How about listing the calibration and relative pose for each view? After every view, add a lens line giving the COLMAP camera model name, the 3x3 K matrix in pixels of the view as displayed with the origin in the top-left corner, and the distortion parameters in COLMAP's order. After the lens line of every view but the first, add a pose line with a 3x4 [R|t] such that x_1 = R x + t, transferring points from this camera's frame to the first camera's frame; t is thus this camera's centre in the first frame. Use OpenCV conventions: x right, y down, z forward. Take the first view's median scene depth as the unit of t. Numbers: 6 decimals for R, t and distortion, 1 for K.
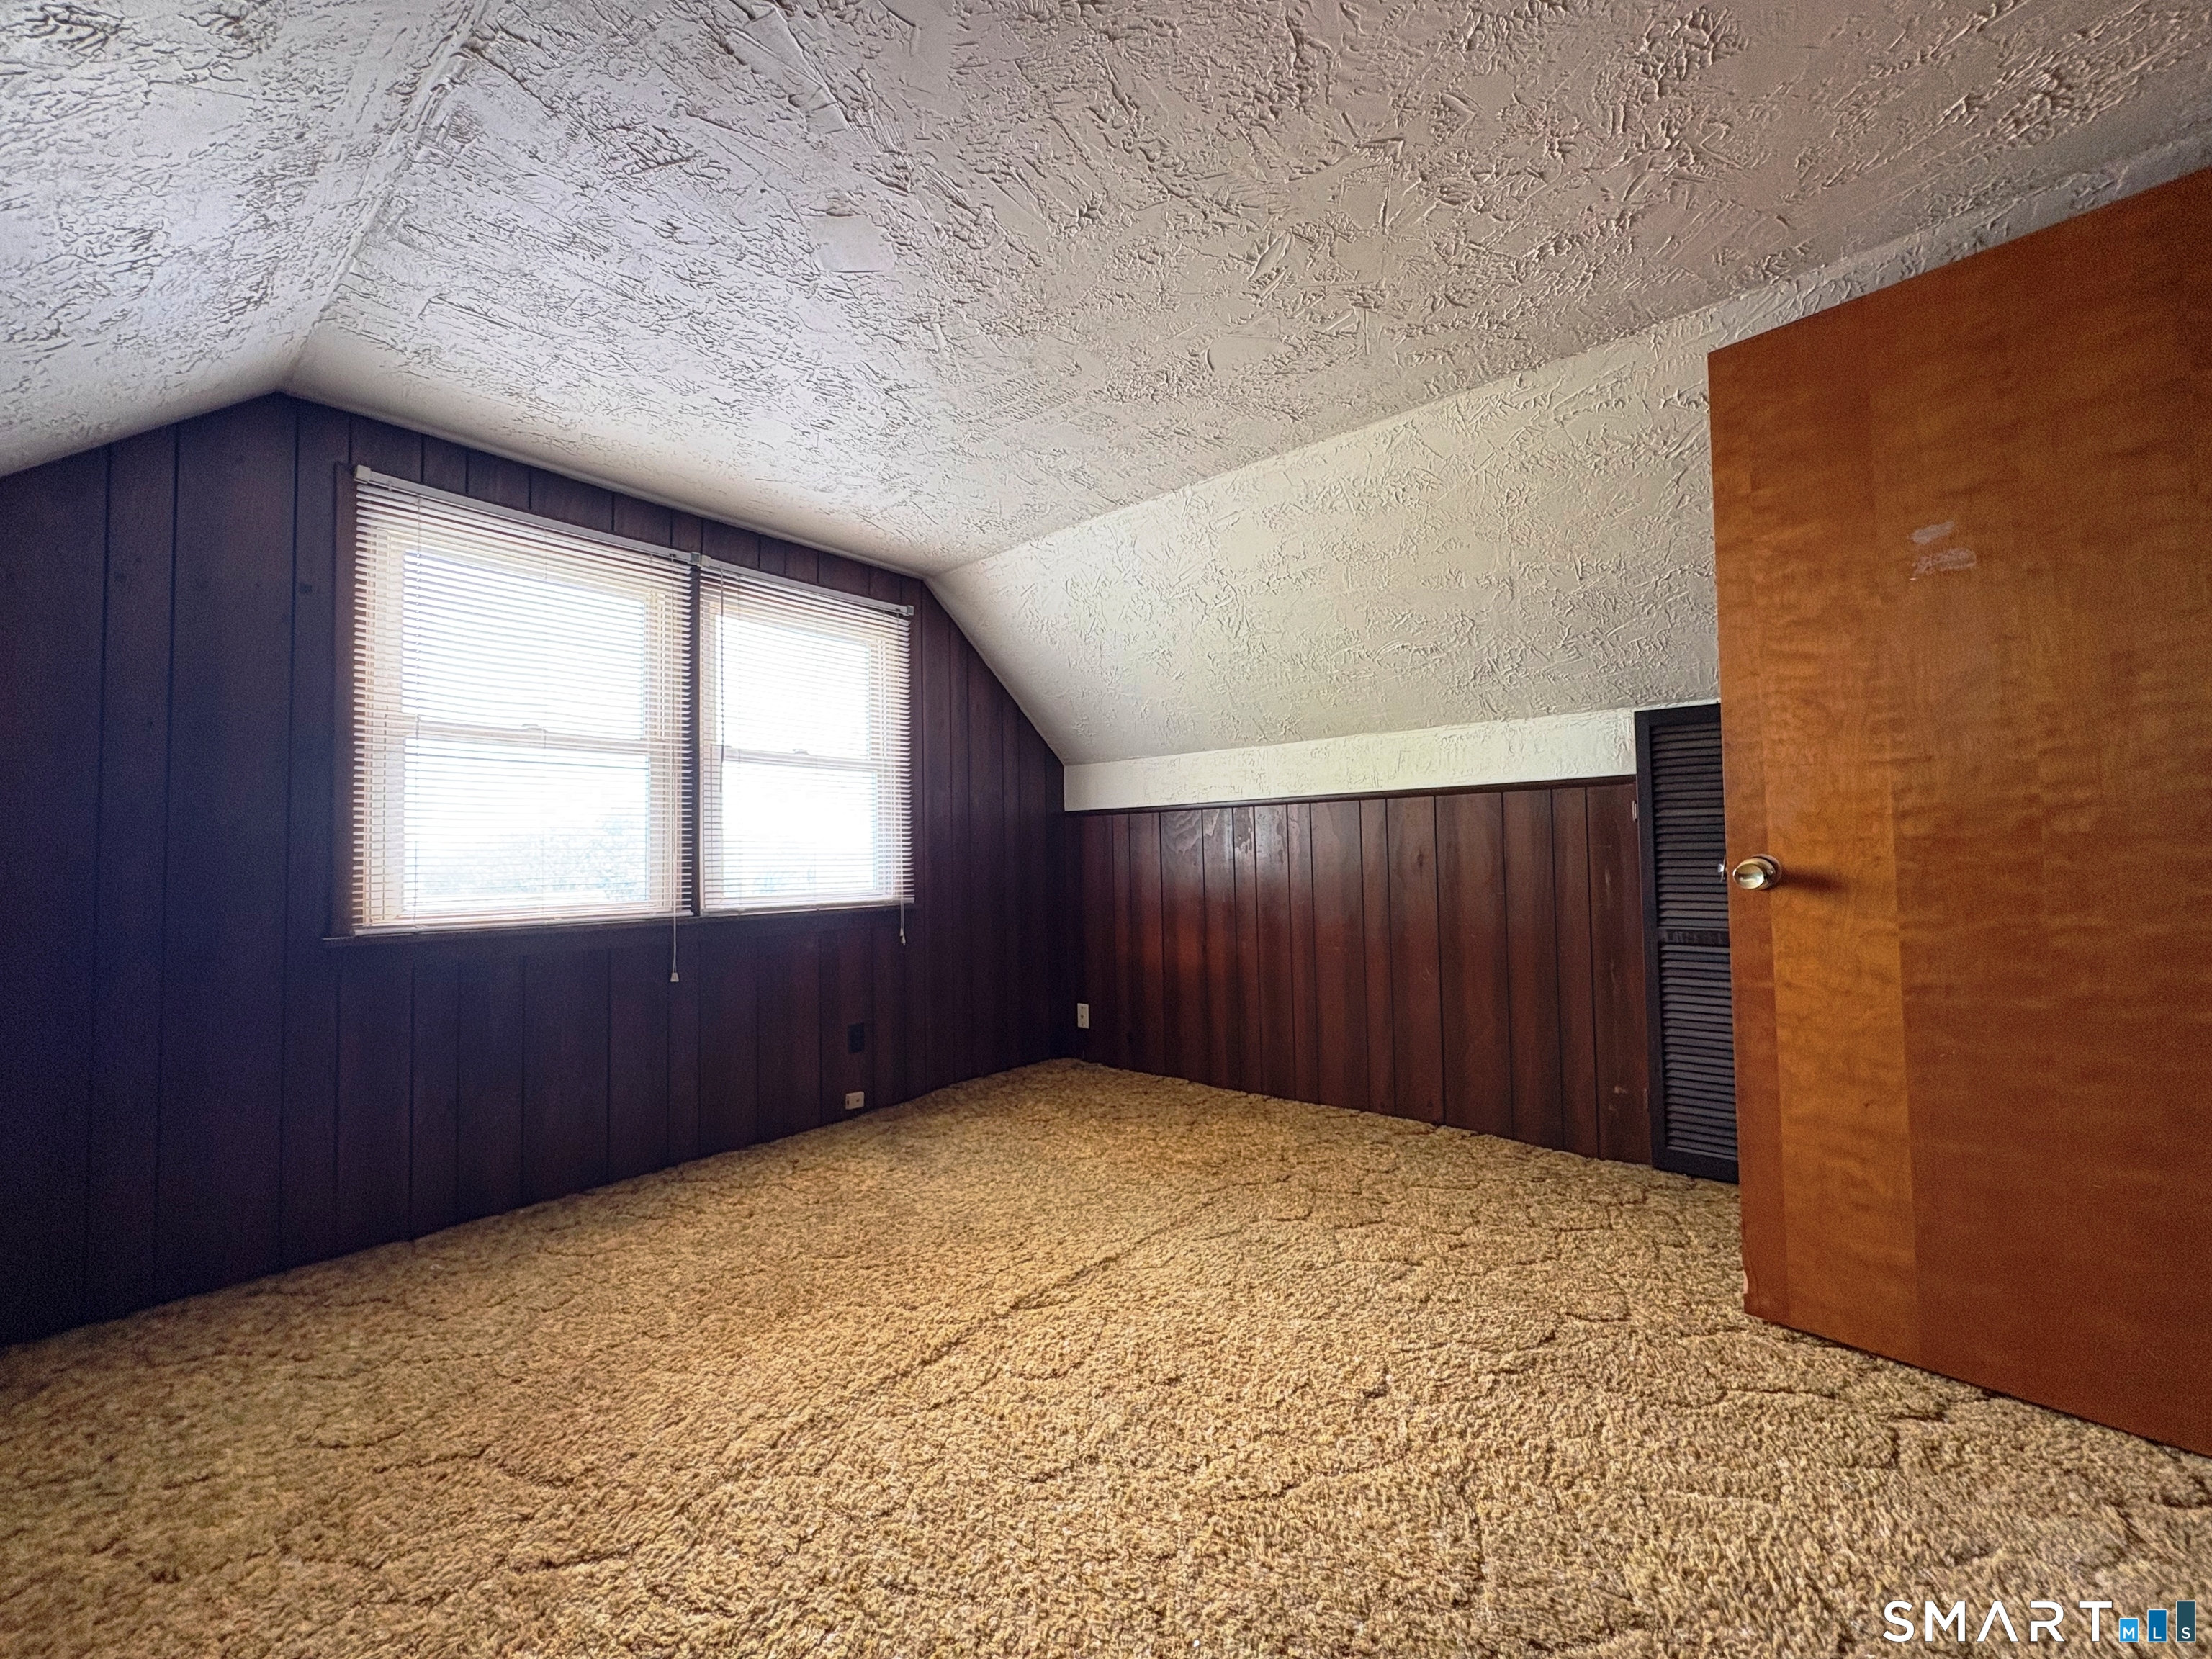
lens RADIAL K [[874.7, 0, 1102.2], [0, 874.7, 832.1], [0, 0, 1]] dist [-0.000728, 0.000486]
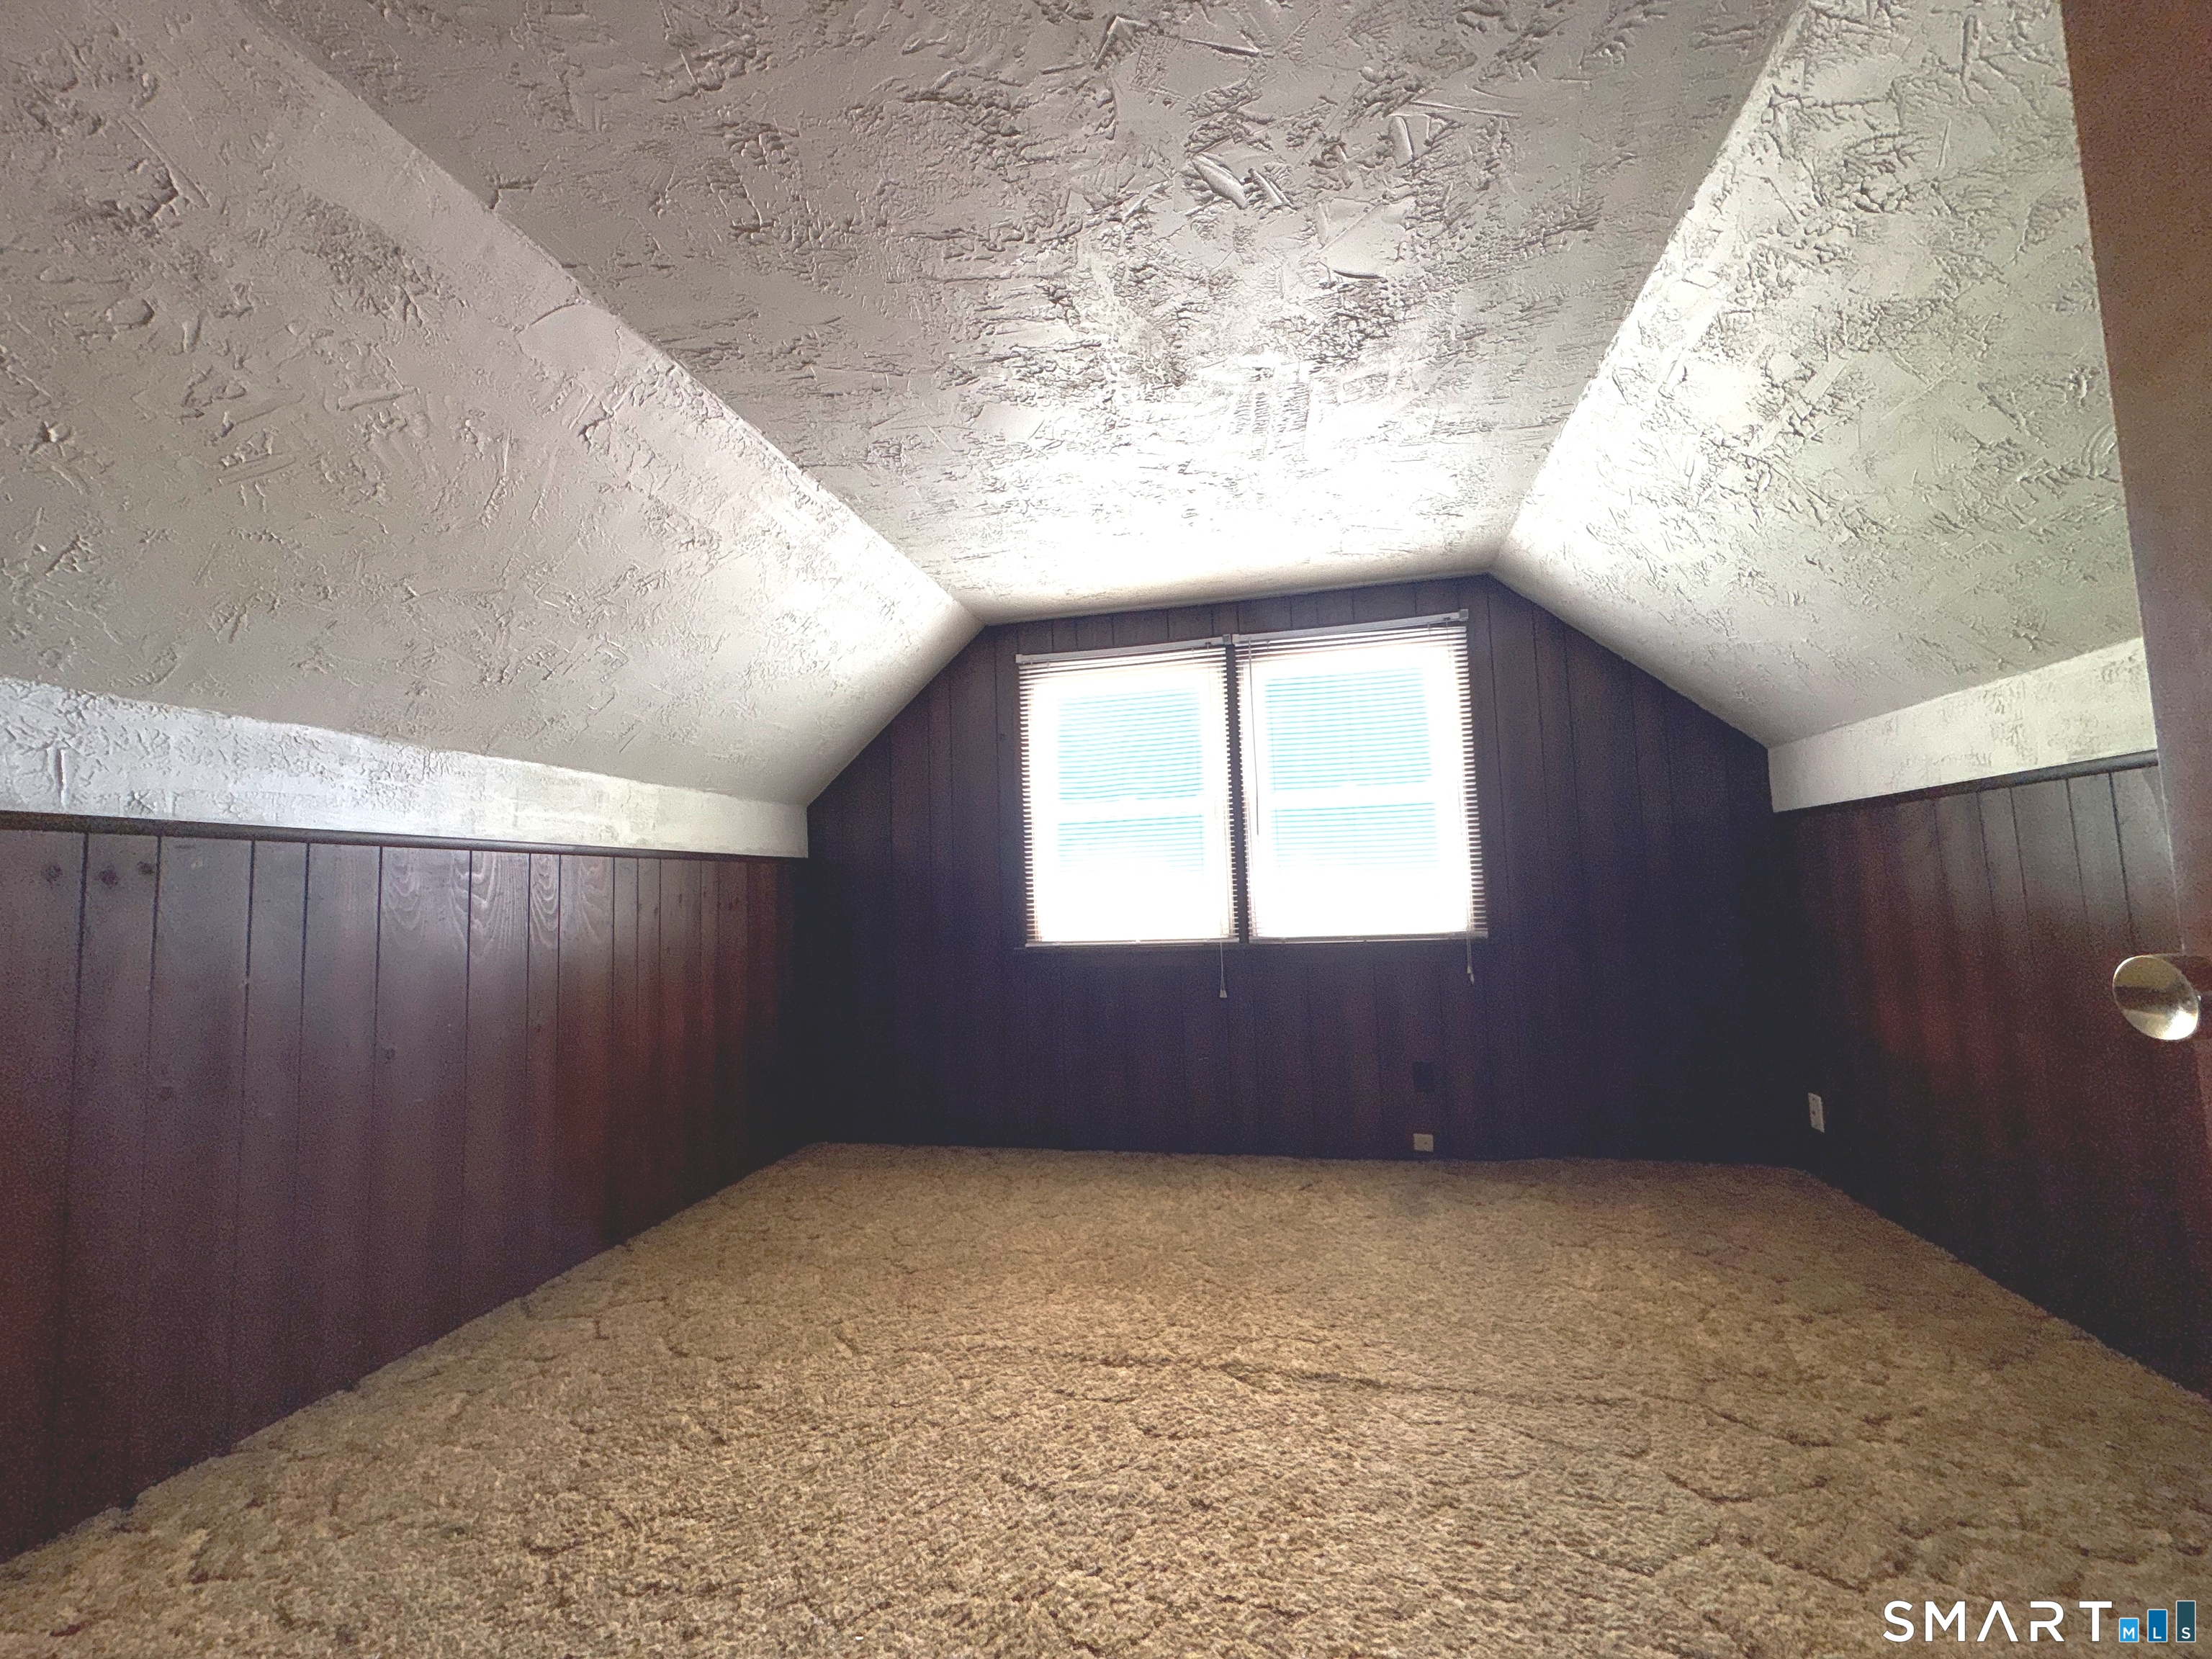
lens RADIAL K [[874.7, 0, 1104.2], [0, 874.7, 832.9], [0, 0, 1]] dist [-0.000728, 0.000486]
pose [[0.464865, -0.064226, -0.883049, 0.553492], [0.055031, 0.997533, -0.043583, -0.010757], [0.883670, -0.028335, 0.467253, 0.334903]]
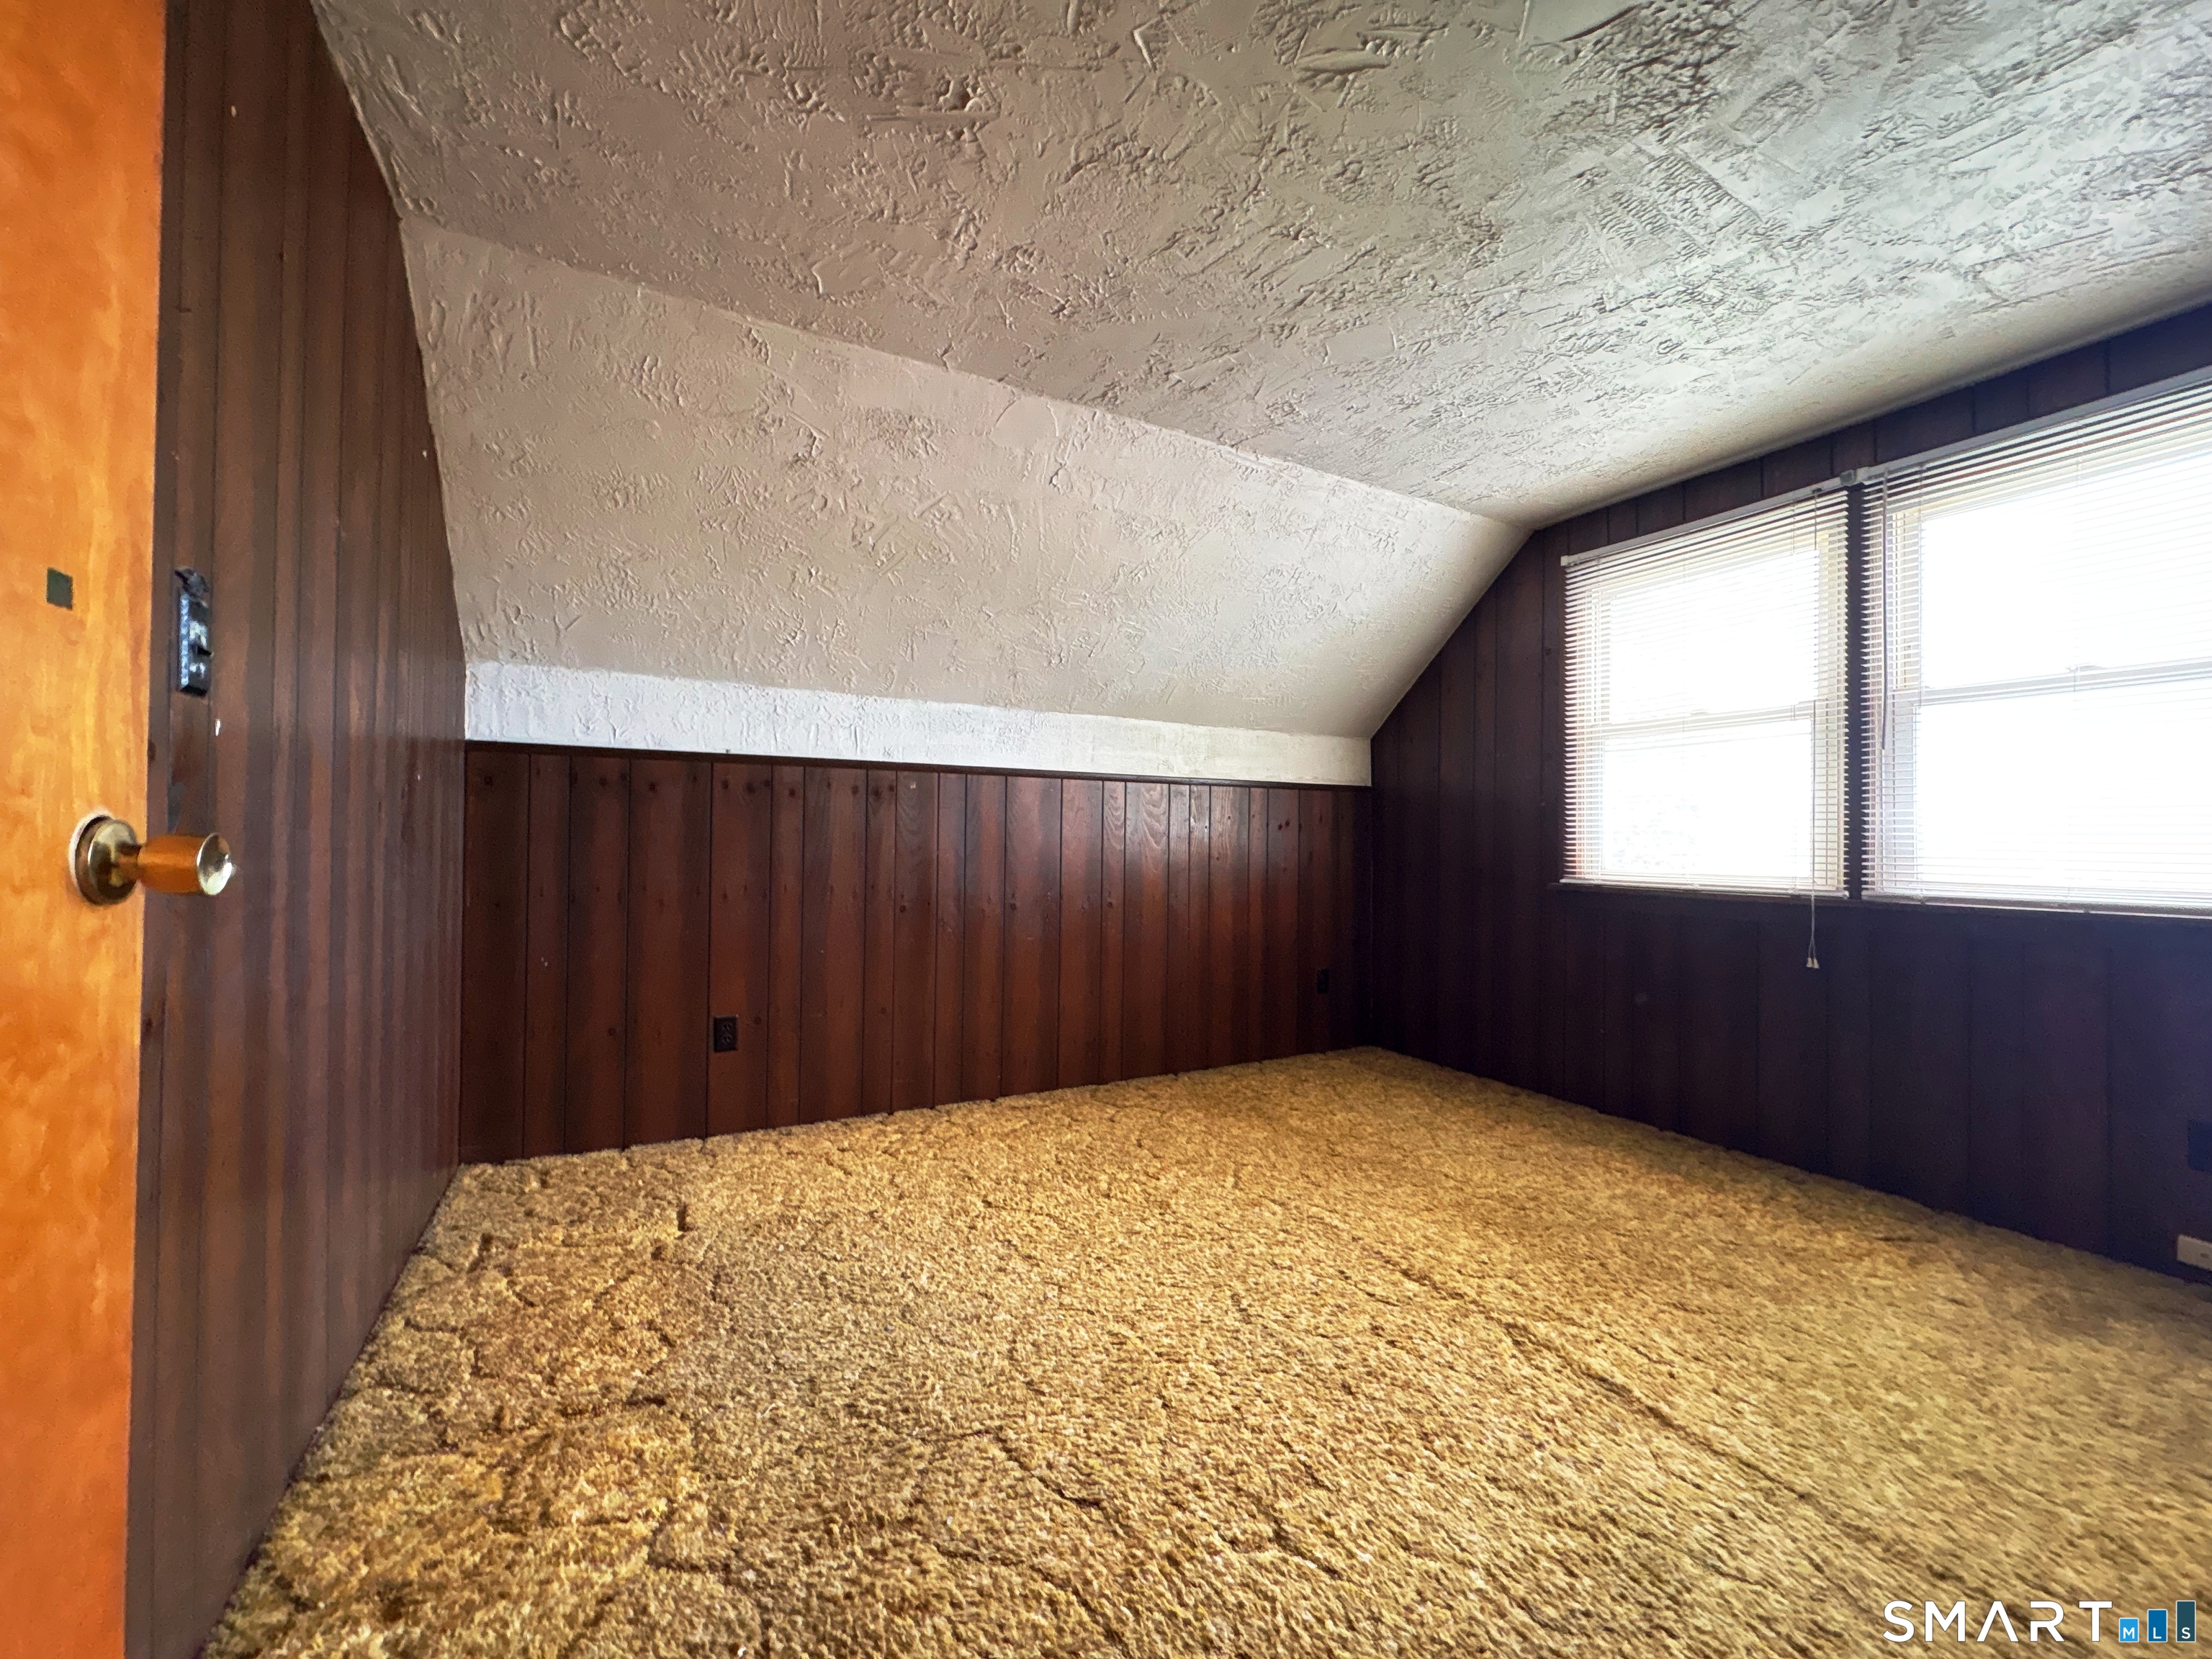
lens RADIAL K [[874.7, 0, 1112.4], [0, 874.7, 831.9], [0, 0, 1]] dist [-0.000728, 0.000486]
pose [[-0.357934, 0.001796, -0.933745, 0.668491], [0.022884, 0.999715, -0.006849, 0.023082], [0.933467, -0.023819, -0.357872, 0.717003]]
